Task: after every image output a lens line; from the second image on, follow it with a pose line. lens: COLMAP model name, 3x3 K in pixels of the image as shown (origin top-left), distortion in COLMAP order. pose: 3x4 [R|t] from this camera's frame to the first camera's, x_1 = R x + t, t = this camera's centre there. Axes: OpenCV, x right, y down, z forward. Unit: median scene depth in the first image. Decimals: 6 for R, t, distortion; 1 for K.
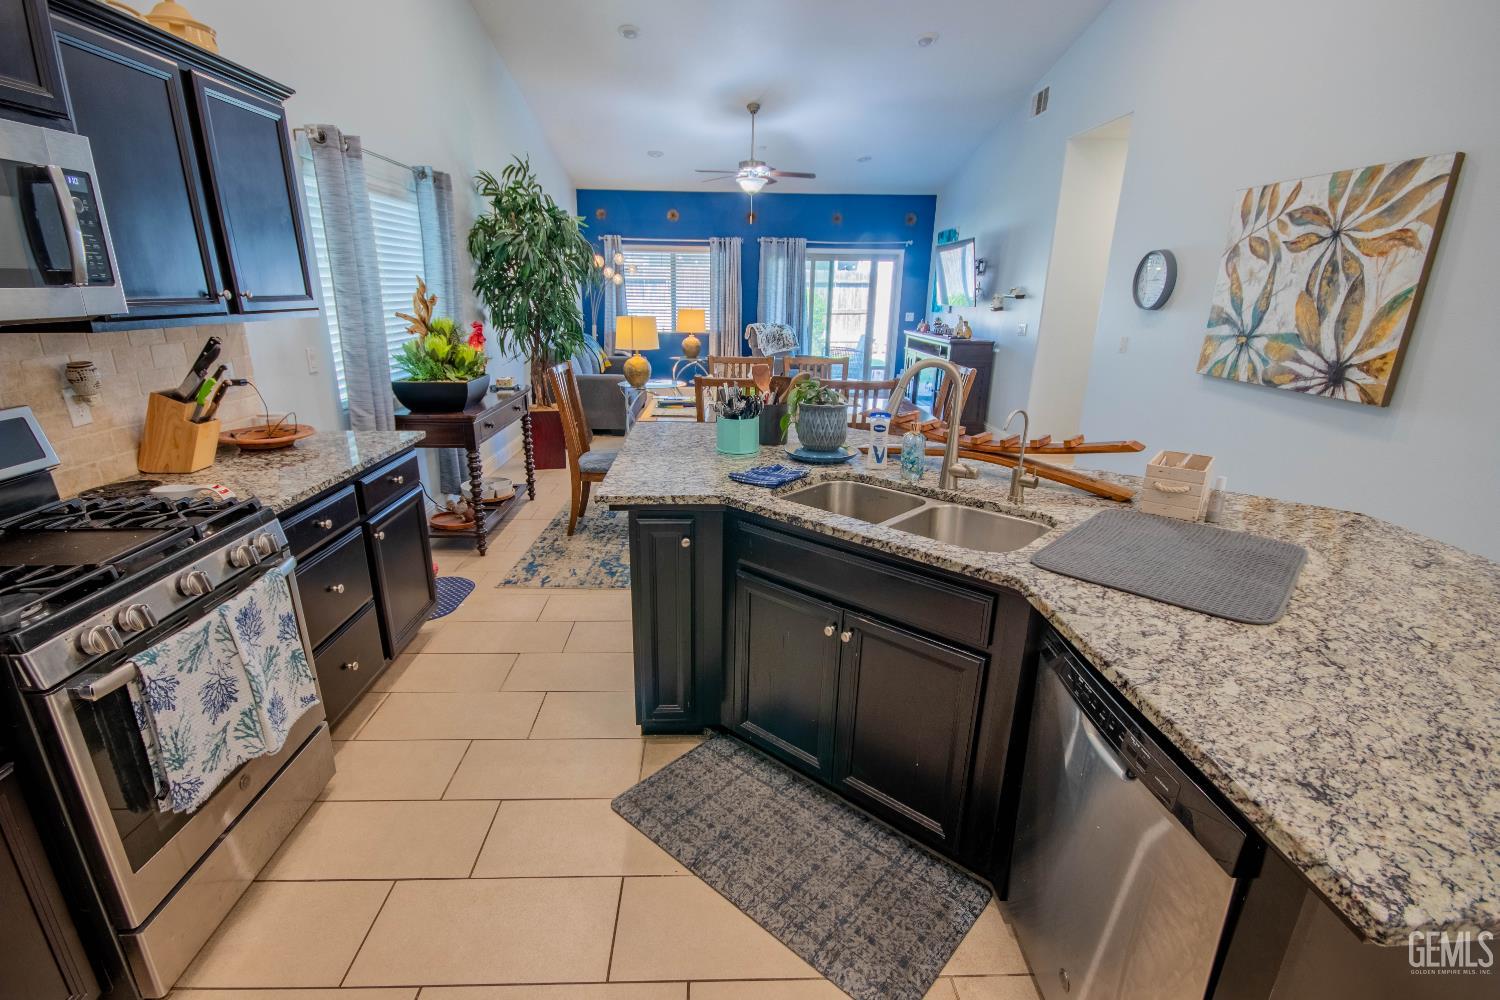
lens RADIAL K [[694.6, 0, 735.6], [0, 694.6, 514.3], [0, 0, 1]] dist [0.004963, -0.007781]
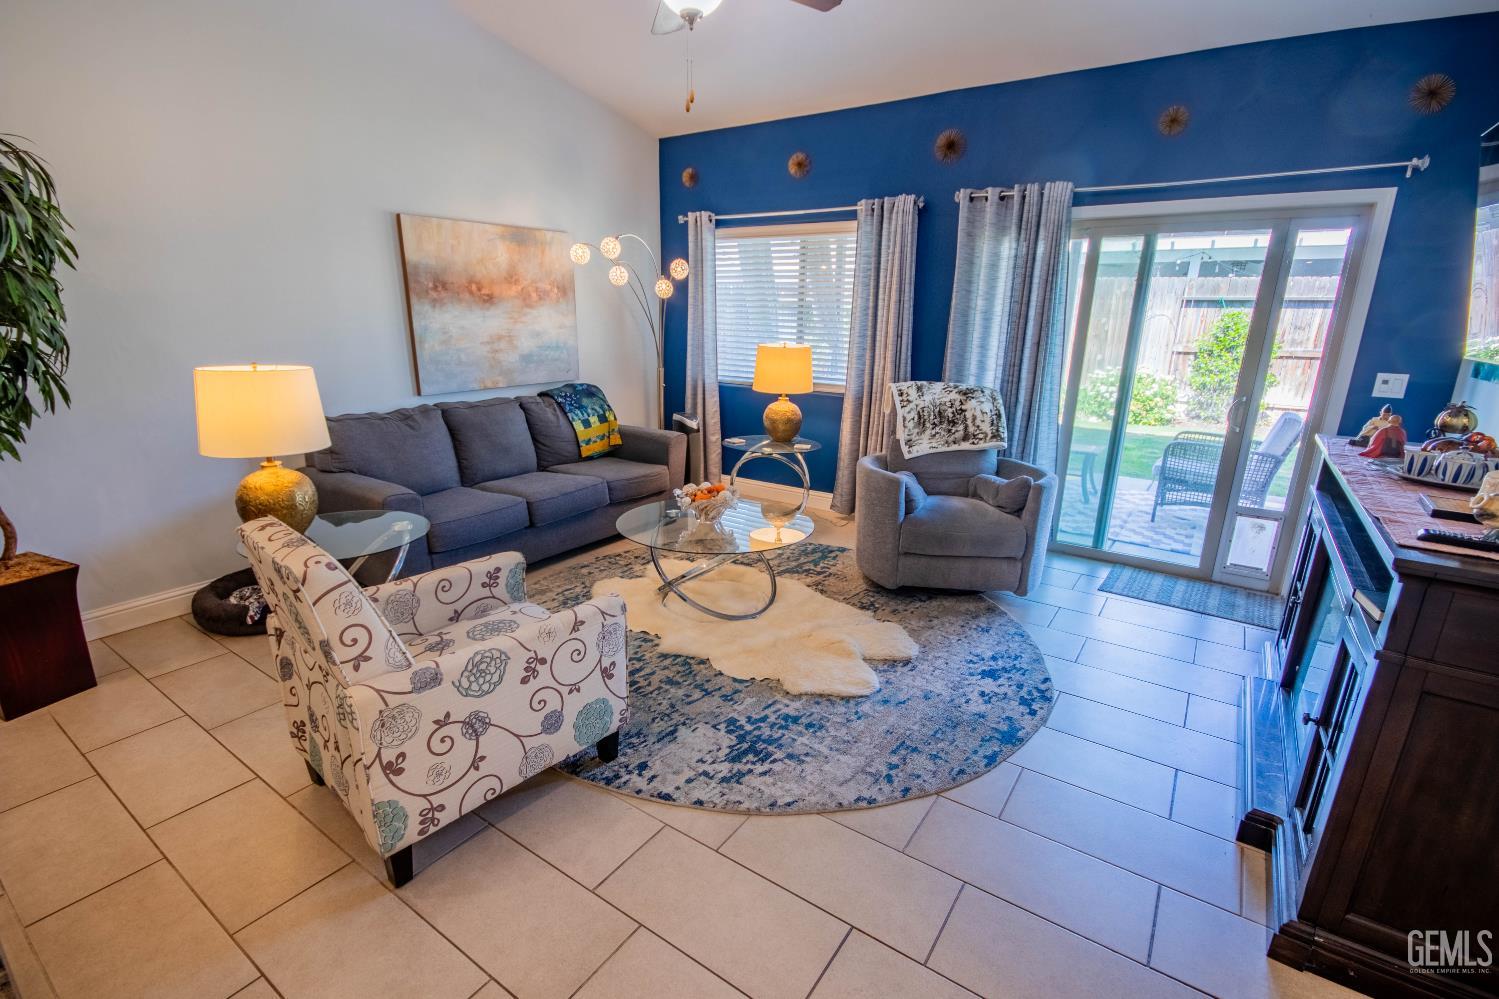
lens RADIAL K [[694.1, 0, 737.3], [0, 694.1, 514.6], [0, 0, 1]] dist [0.004963, -0.007781]
pose [[0.804028, 0.165087, -0.571214, 0.885205], [-0.185640, 0.982358, 0.022610, -0.763359], [0.564869, 0.087861, 0.820489, 2.448658]]
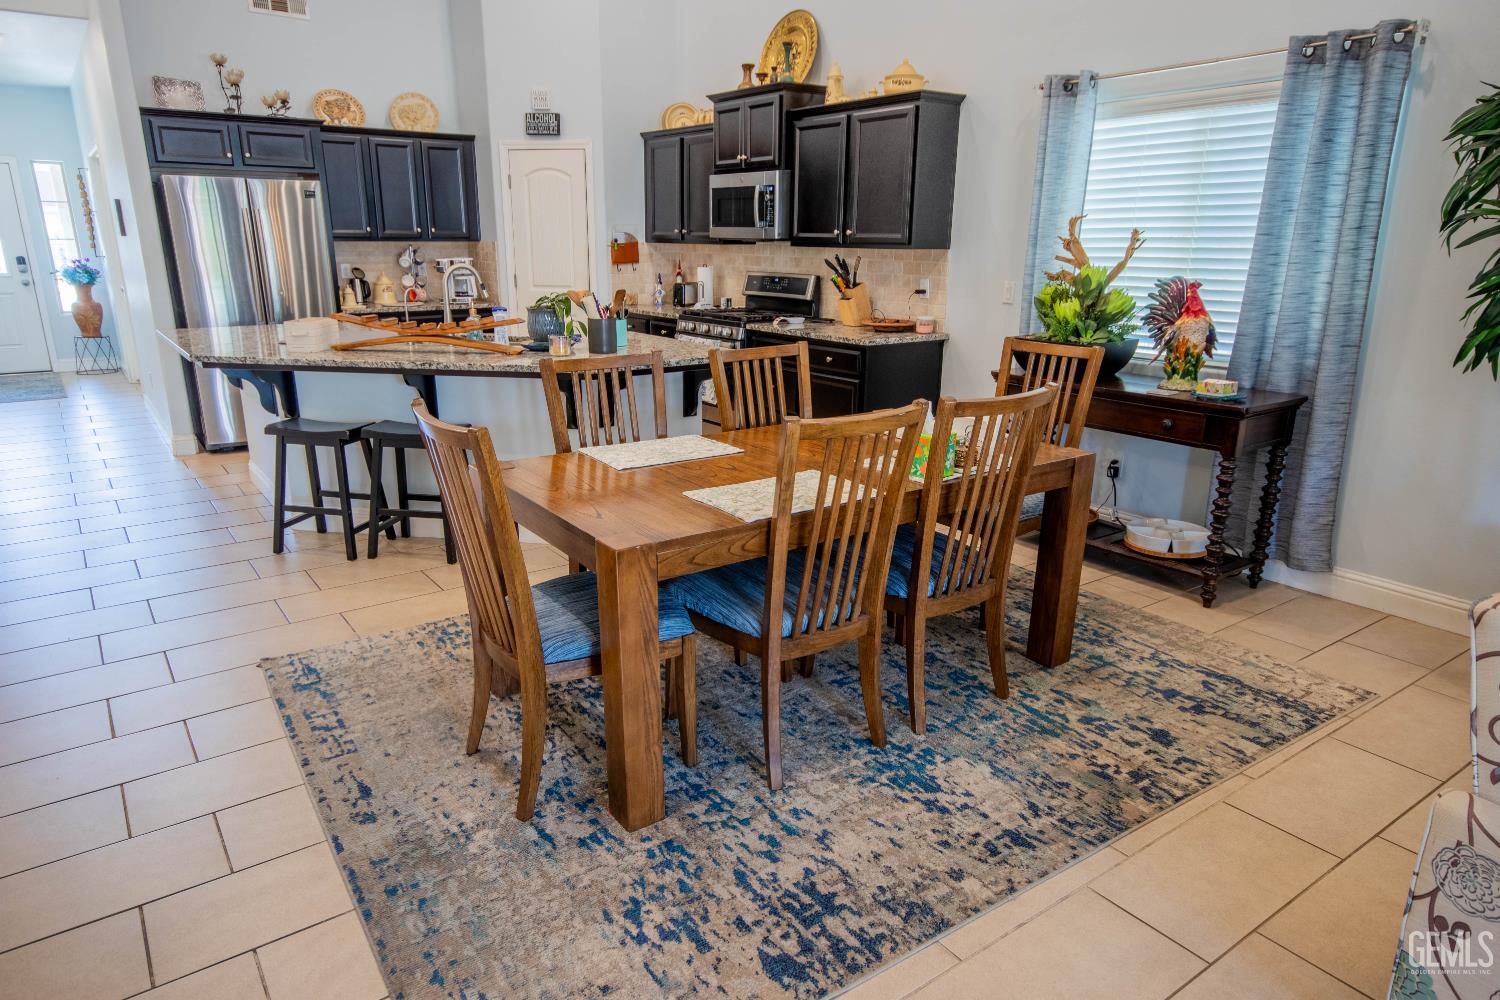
lens RADIAL K [[952.7, 0, 752.9], [0, 952.7, 522.4], [0, 0, 1]] dist [0.007492, 0.013461]
pose [[-0.826441, 0.149938, -0.542691, 0.958245], [-0.187432, 0.835641, 0.516308, -0.937540], [0.530909, 0.528416, -0.662505, 2.964600]]
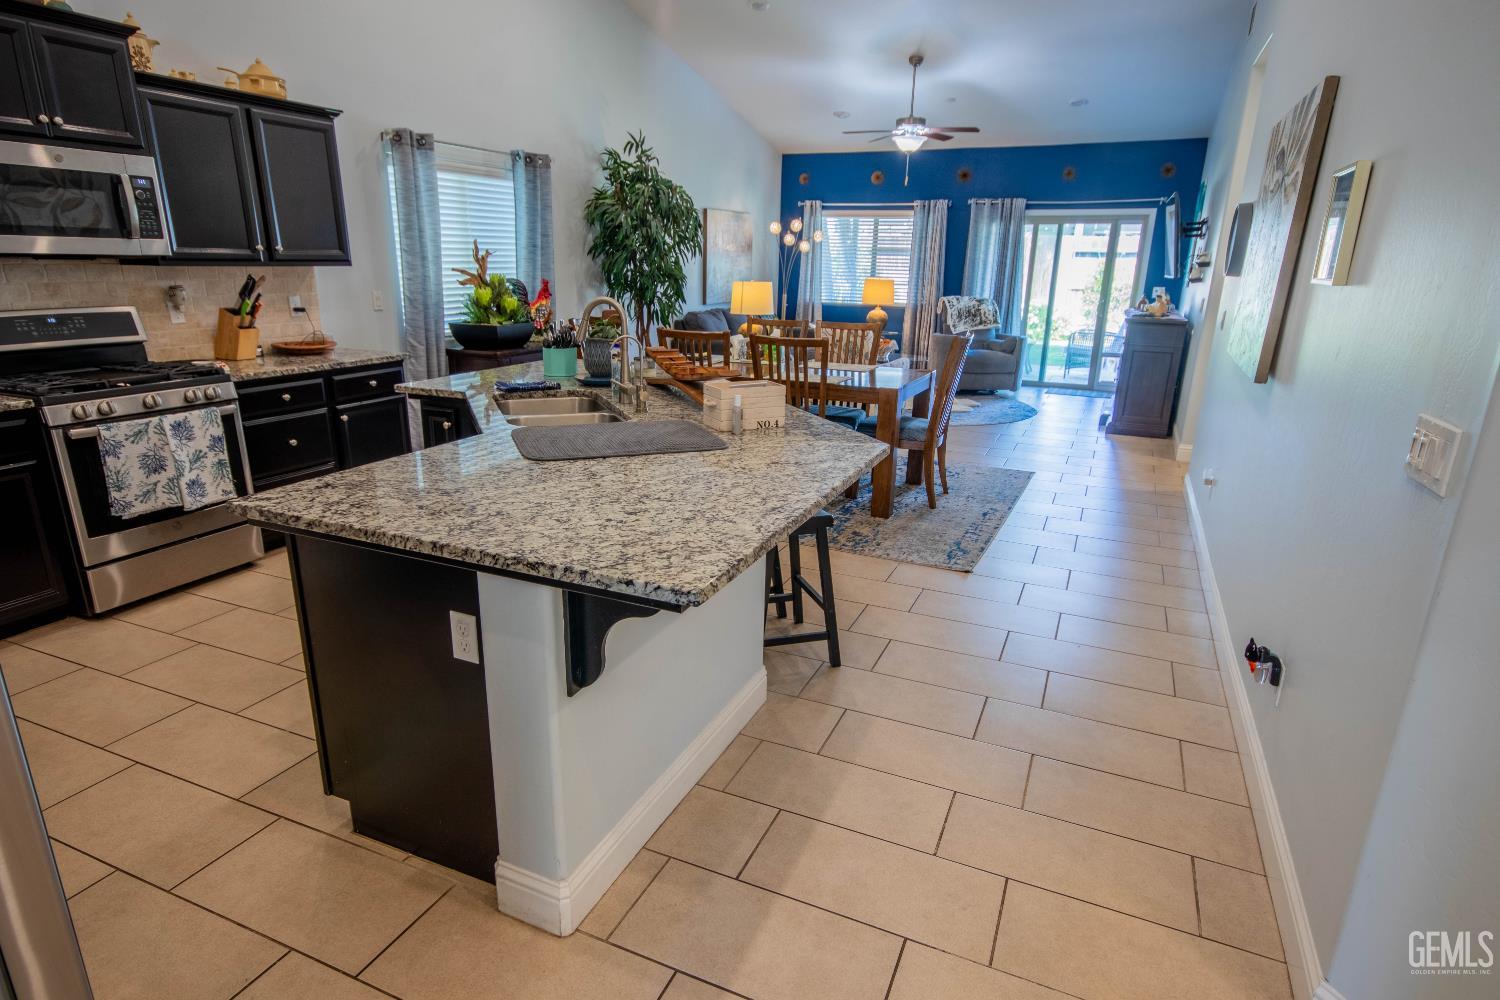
lens RADIAL K [[833.0, 0, 736.7], [0, 833.0, 513.5], [0, 0, 1]] dist [0.011836, 0.001428]
pose [[0.900332, 0.129856, -0.415379, 1.098997], [-0.139110, 0.990244, 0.008049, 0.113998], [0.412372, 0.050537, 0.909613, -0.250279]]
